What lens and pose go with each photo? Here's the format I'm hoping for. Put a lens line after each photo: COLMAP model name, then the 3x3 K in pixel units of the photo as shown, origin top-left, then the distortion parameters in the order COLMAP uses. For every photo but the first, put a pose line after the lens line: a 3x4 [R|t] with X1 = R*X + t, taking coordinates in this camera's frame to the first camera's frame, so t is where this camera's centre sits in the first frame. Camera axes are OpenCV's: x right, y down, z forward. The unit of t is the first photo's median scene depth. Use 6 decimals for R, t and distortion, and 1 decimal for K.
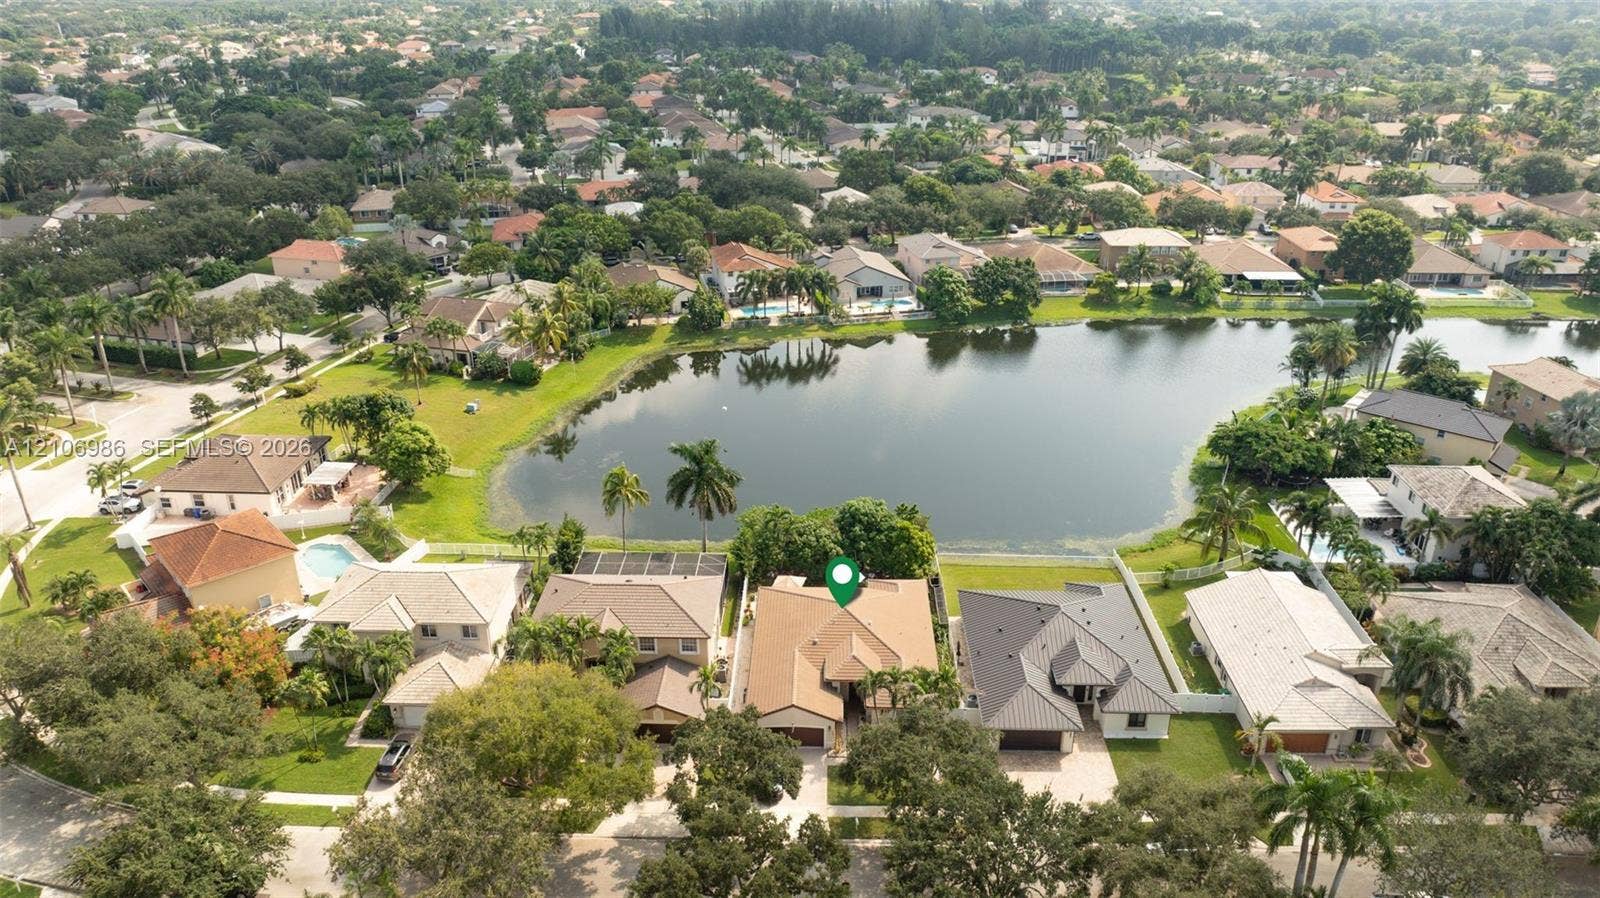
lens RADIAL K [[1127.8, 0, 800.0], [0, 1127.8, 449.0], [0, 0, 1]] dist [-0.015449, -0.000943]
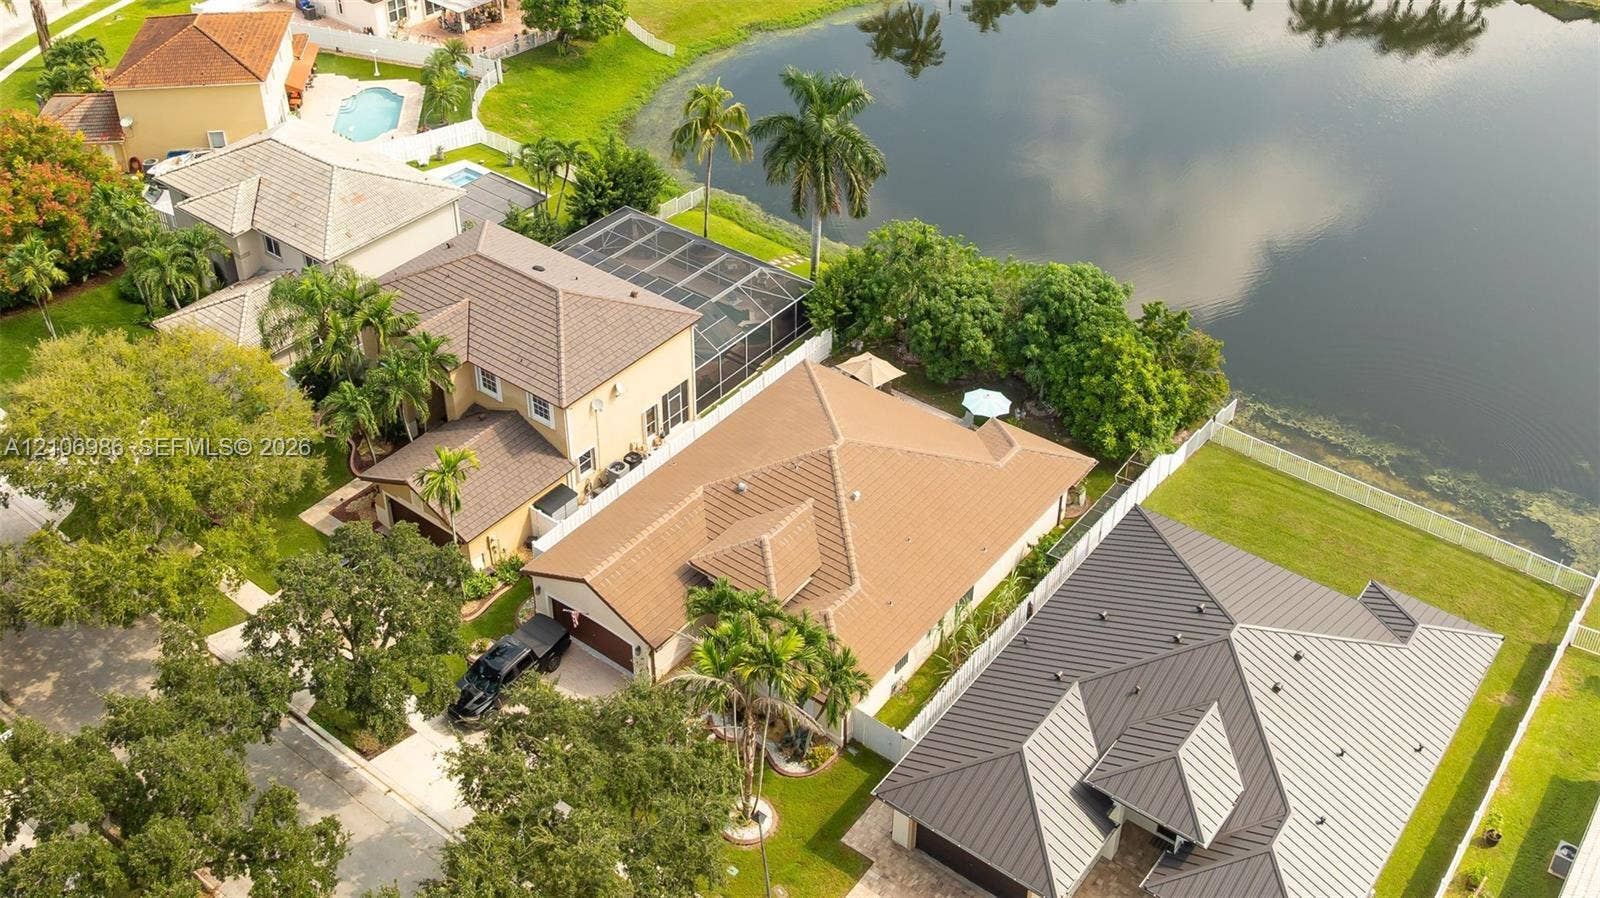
lens RADIAL K [[1537.1, 0, 766.0], [0, 1537.1, 331.7], [0, 0, 1]] dist [-0.007575, -0.011963]
pose [[0.800263, 0.330132, -0.500592, 0.173716], [-0.241371, 0.941534, 0.235062, -0.032626], [0.548926, -0.067283, 0.833159, 0.206076]]
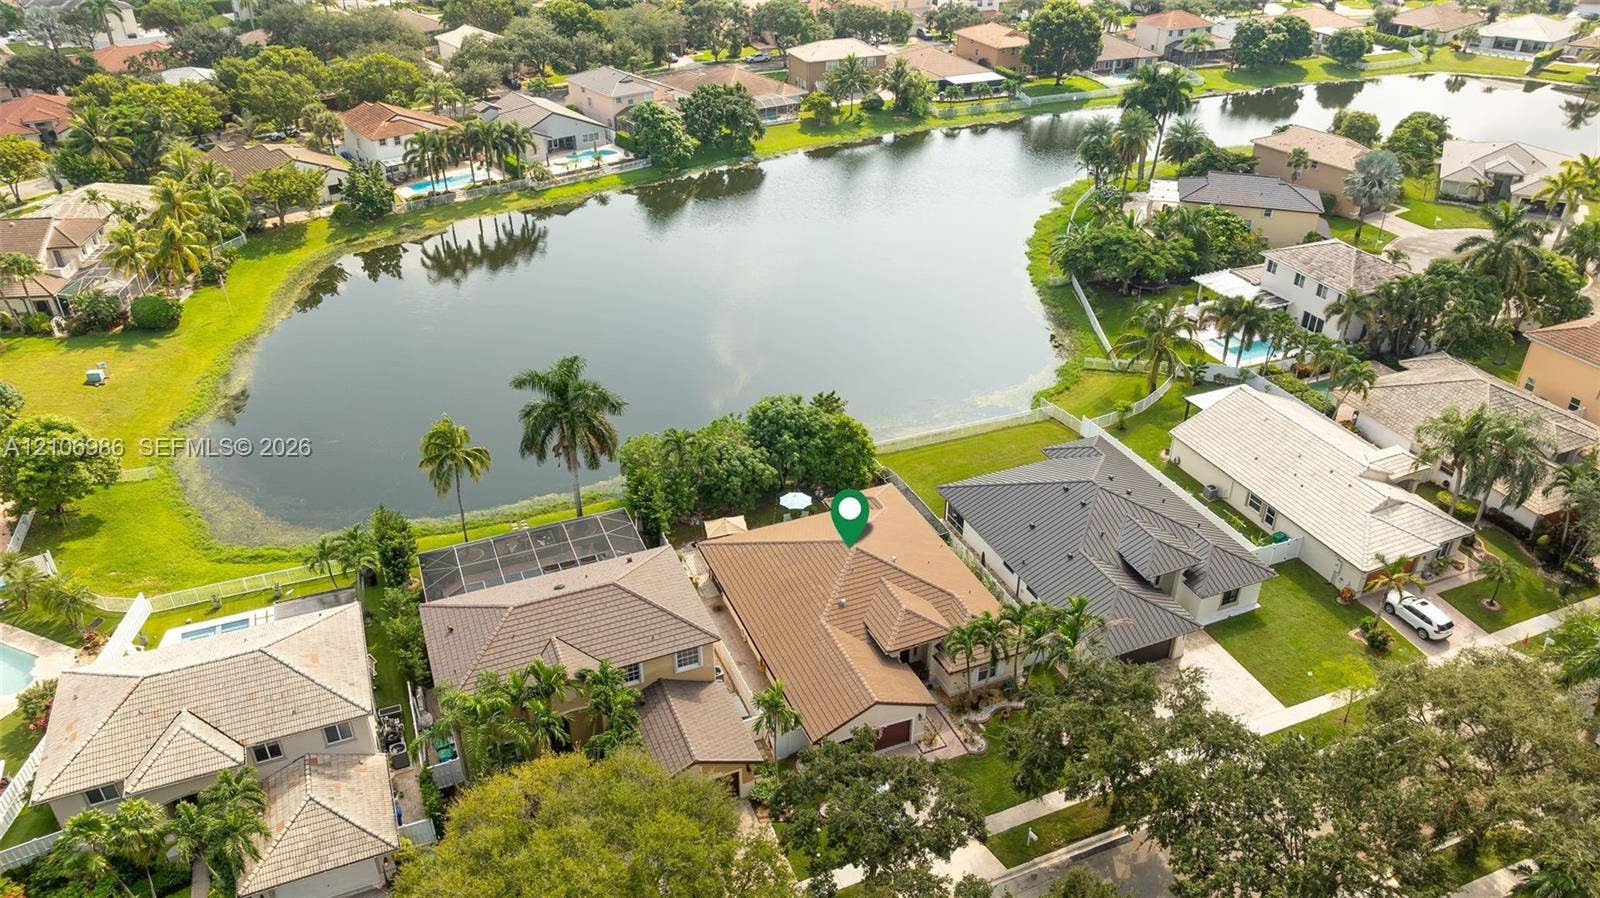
lens RADIAL K [[1129.6, 0, 800.0], [0, 1129.6, 449.0], [0, 0, 1]] dist [-0.029830, 0.025182]
pose [[0.910763, -0.211947, 0.354385, -0.121769], [0.167331, 0.974034, 0.152504, -0.020643], [-0.377506, -0.079595, 0.922580, 0.168934]]
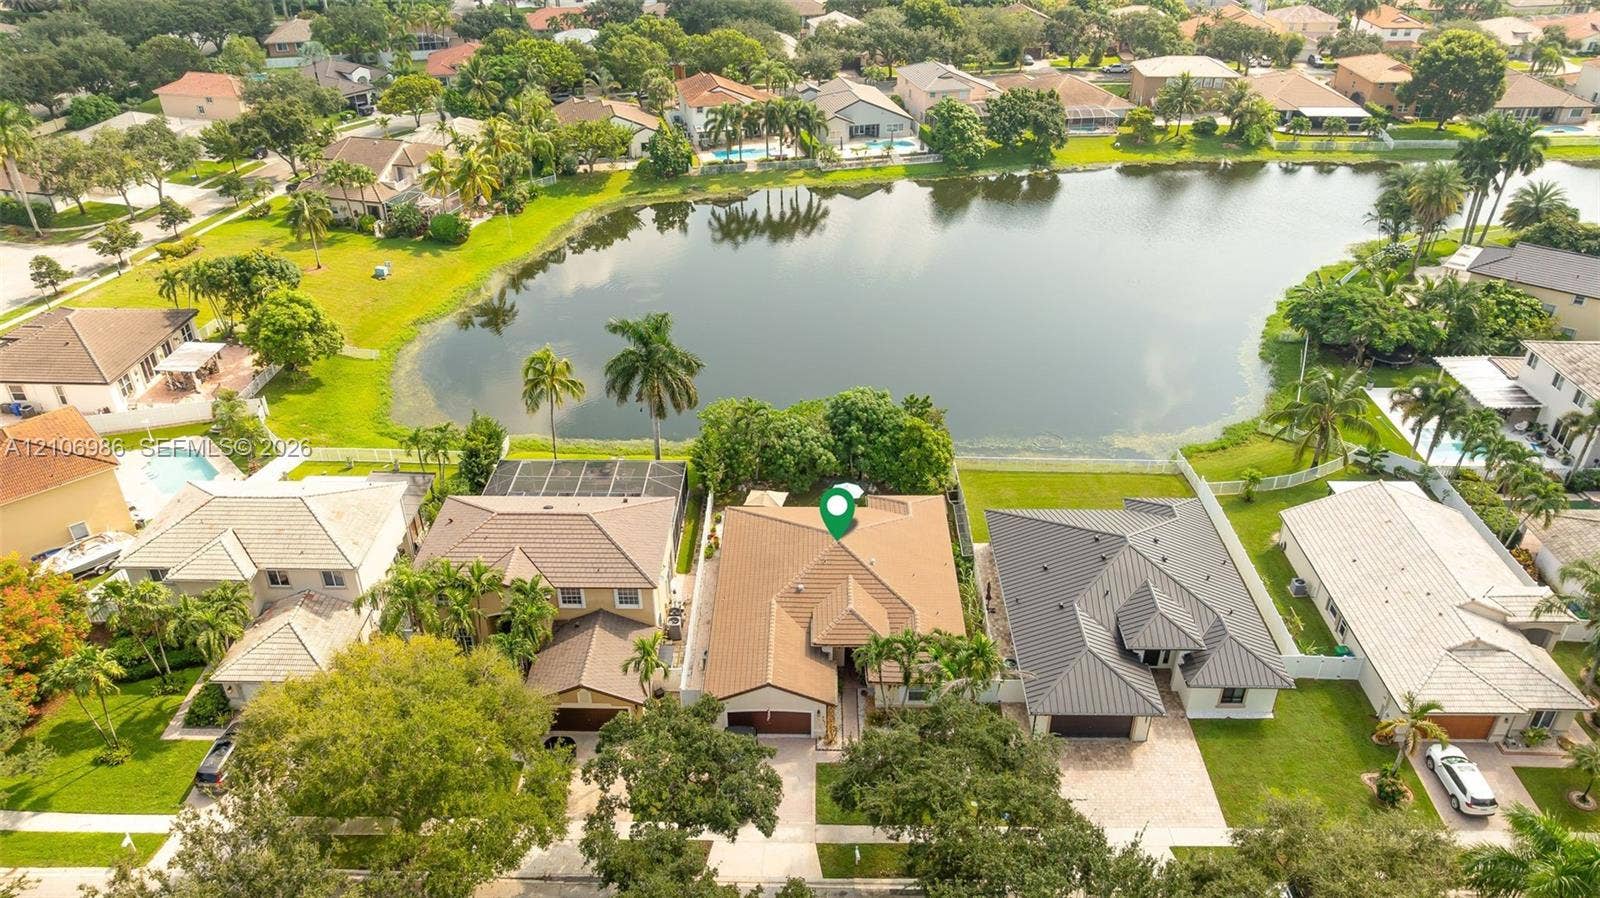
lens RADIAL K [[1129.6, 0, 800.0], [0, 1129.6, 449.0], [0, 0, 1]] dist [-0.029830, 0.025182]
pose [[0.999931, -0.006209, 0.009960, 0.003570], [0.004954, 0.992593, 0.121389, -0.005293], [-0.010640, -0.121331, 0.992555, 0.133814]]
